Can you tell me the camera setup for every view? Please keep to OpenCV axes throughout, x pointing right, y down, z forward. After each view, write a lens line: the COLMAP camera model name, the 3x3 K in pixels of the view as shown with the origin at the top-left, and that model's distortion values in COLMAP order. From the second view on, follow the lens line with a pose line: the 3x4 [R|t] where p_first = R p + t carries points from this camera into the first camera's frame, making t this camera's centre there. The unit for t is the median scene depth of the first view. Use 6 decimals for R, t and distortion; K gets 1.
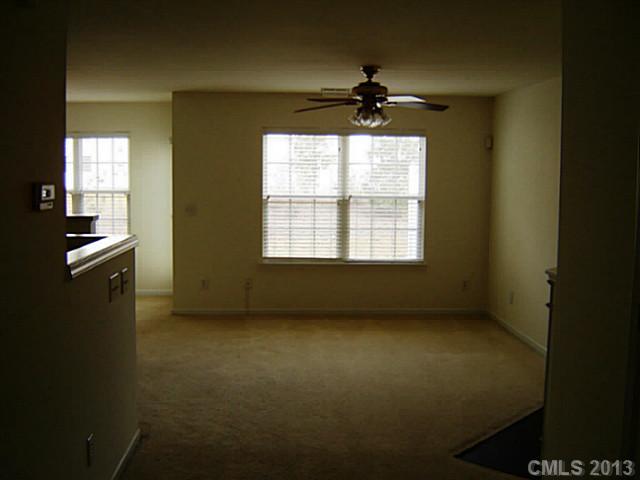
lens RADIAL K [[715.4, 0, 320.0], [0, 715.4, 240.0], [0, 0, 1]] dist [-0.144548, -0.014933]
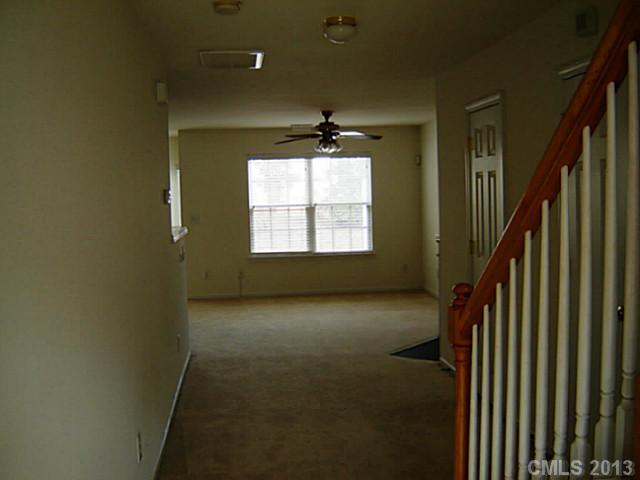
lens RADIAL K [[715.4, 0, 320.0], [0, 715.4, 240.0], [0, 0, 1]] dist [-0.144548, -0.014933]
pose [[0.997712, -0.040731, 0.053962, -0.023915], [0.042242, 0.998738, -0.027163, 0.042172], [-0.052788, 0.029381, 0.998173, -0.327352]]
